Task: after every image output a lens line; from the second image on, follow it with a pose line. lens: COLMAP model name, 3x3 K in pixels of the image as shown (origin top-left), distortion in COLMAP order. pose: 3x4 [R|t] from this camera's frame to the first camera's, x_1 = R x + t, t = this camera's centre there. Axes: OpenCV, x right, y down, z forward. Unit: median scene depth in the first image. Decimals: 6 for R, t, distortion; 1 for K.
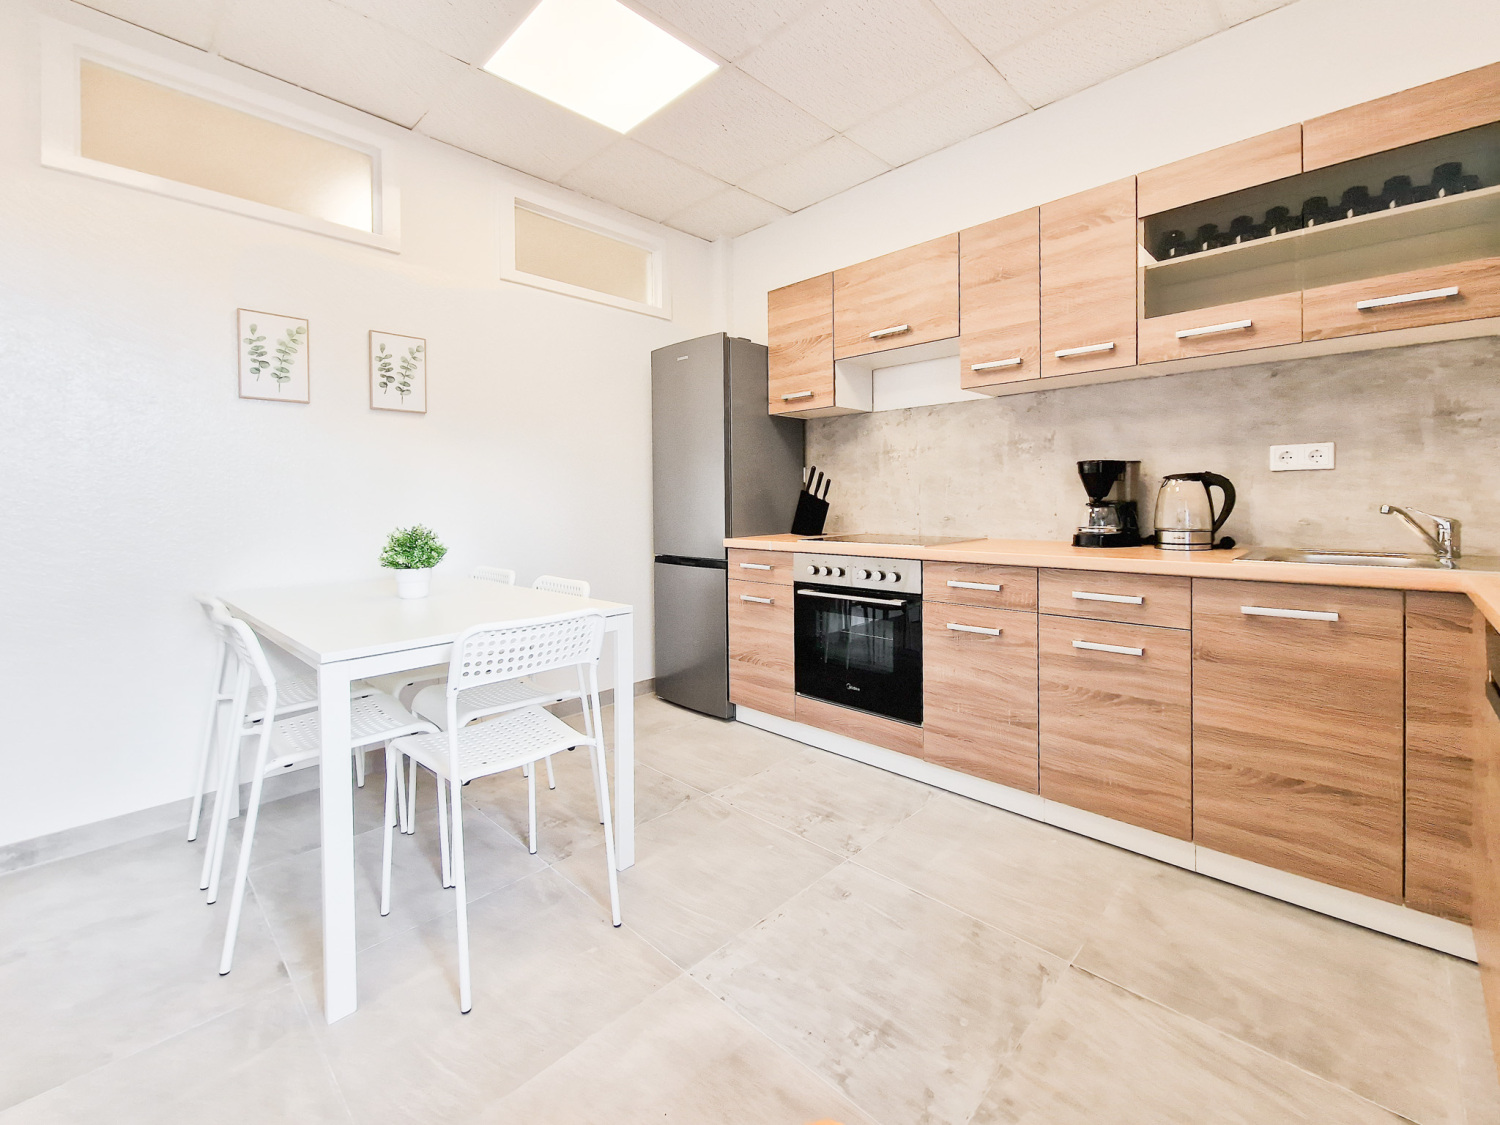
lens RADIAL K [[634.1, 0, 751.7], [0, 634.1, 514.6], [0, 0, 1]] dist [0.005479, -0.001529]
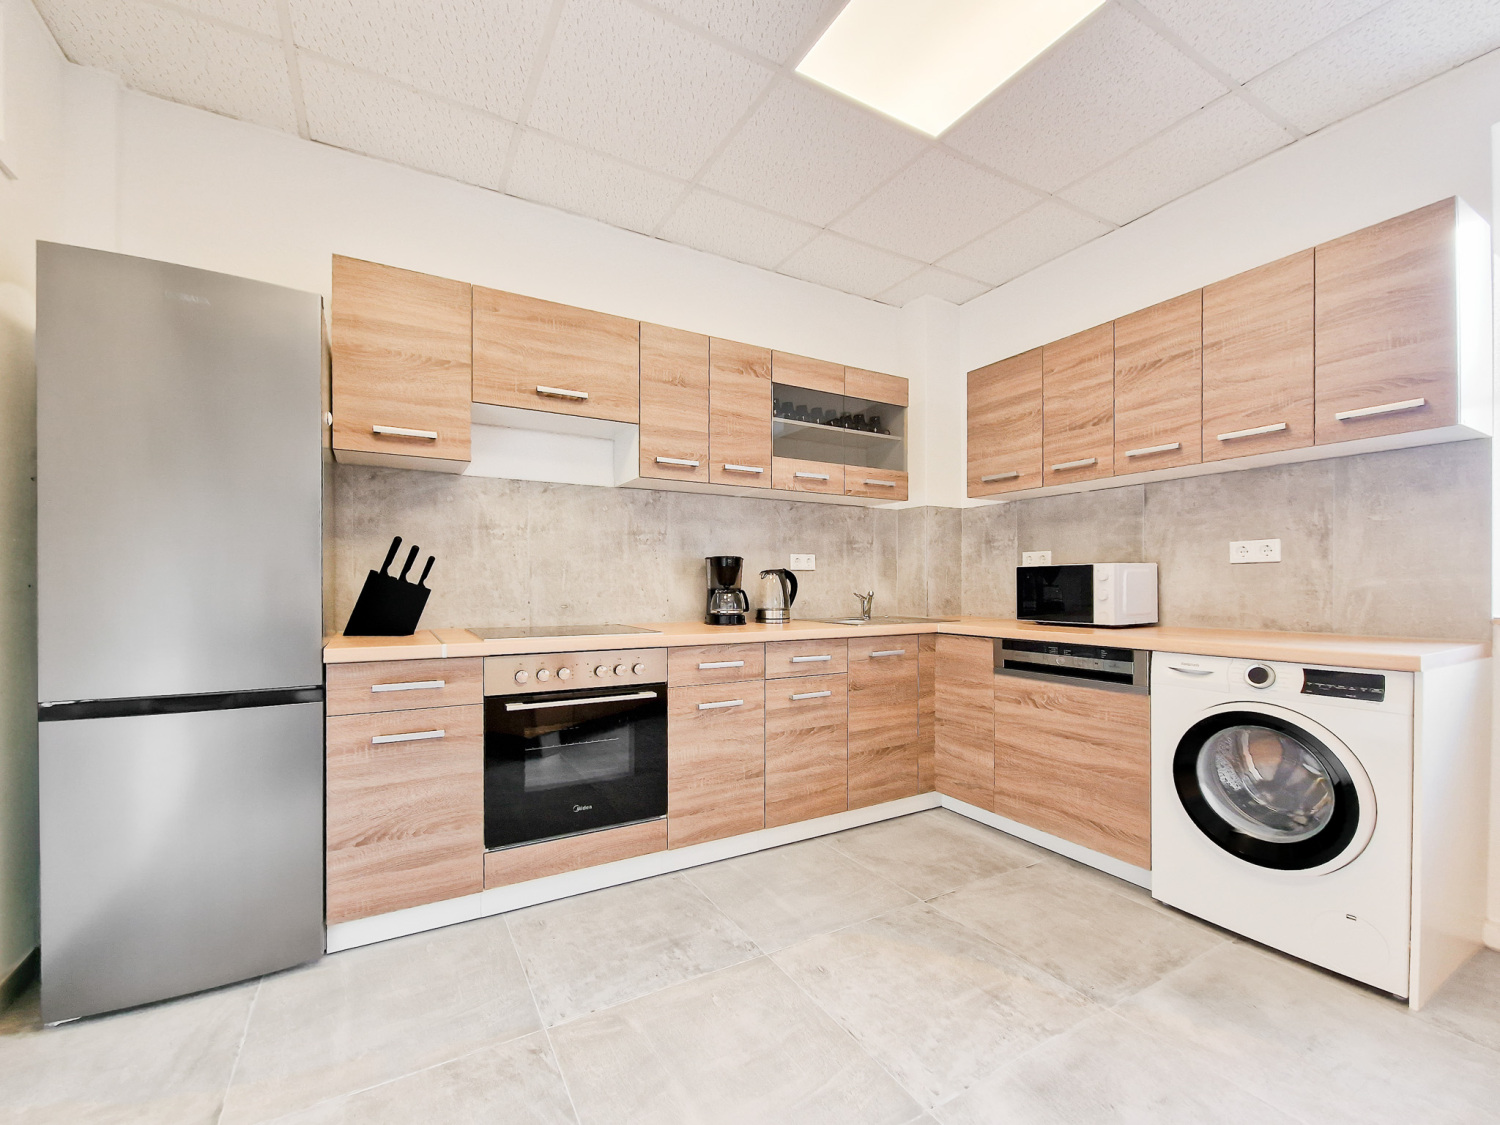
lens RADIAL K [[634.1, 0, 731.2], [0, 634.1, 594.6], [0, 0, 1]] dist [0.005479, -0.001529]
pose [[0.289475, -0.004095, 0.957177, -0.722402], [0.016819, 0.999858, -0.000809, -0.007843], [-0.957038, 0.016333, 0.289503, 0.688523]]
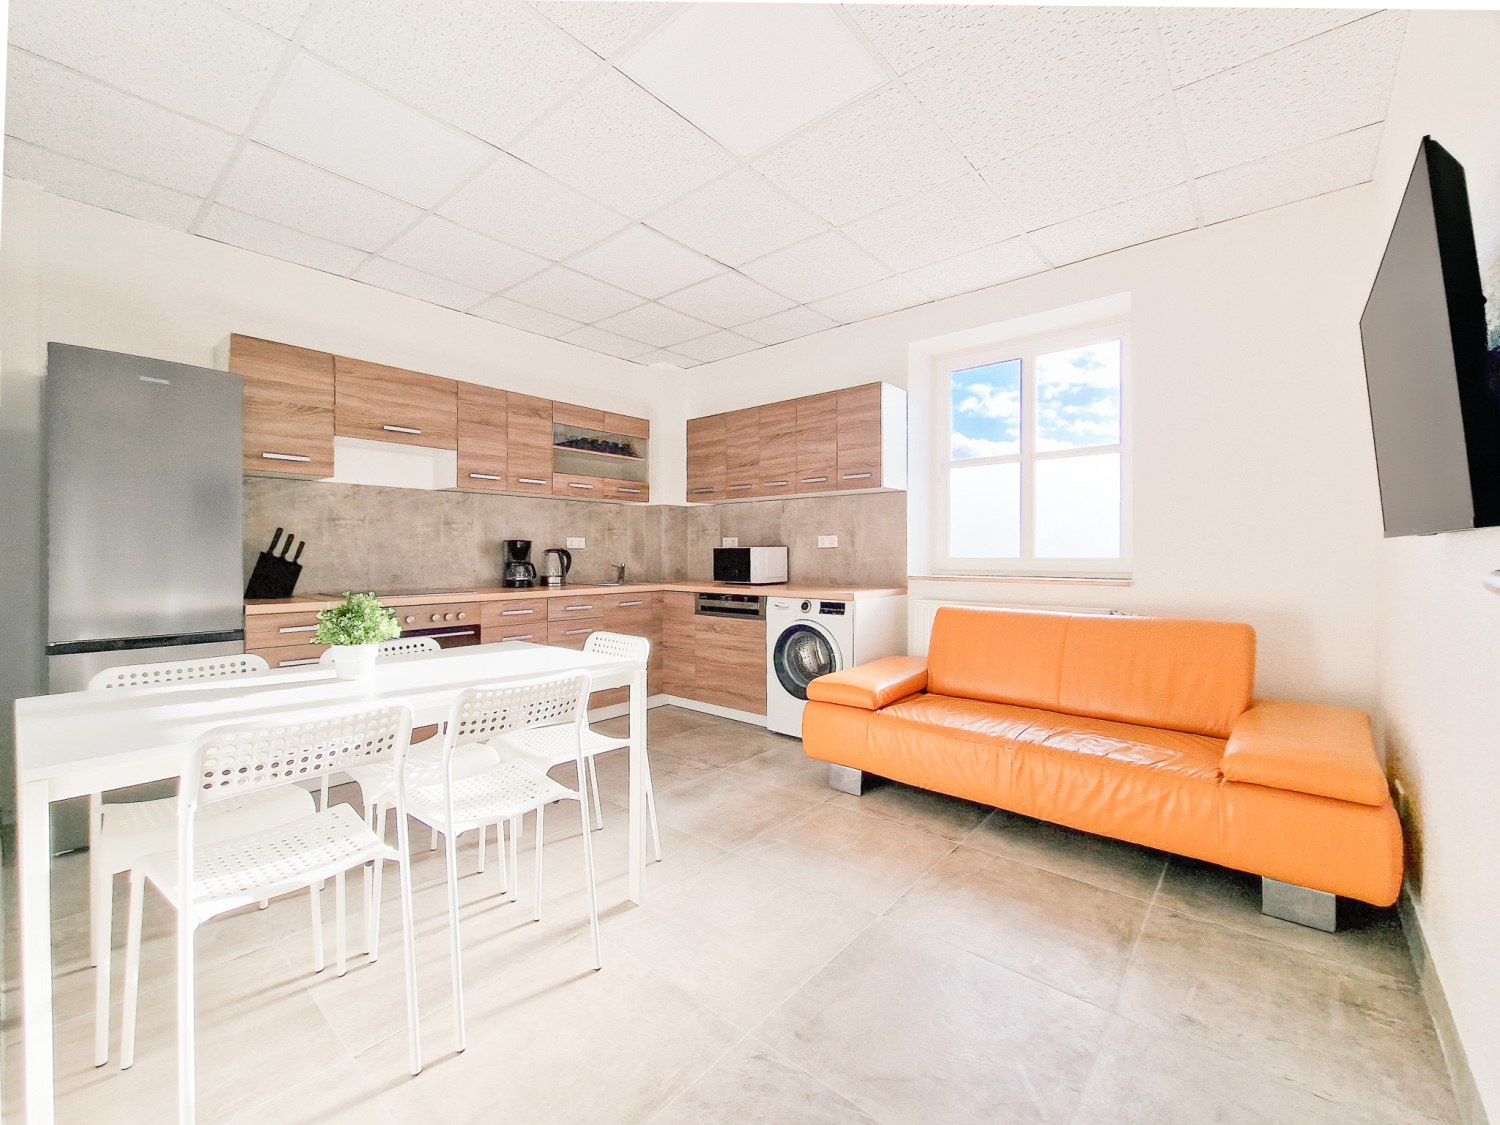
lens RADIAL K [[634.1, 0, 753.1], [0, 634.1, 552.0], [0, 0, 1]] dist [0.005479, -0.001529]
pose [[-0.068007, 0.009859, 0.997636, -1.435164], [0.020311, 0.999758, -0.008496, -0.023867], [-0.997478, 0.019686, -0.068190, 0.502693]]
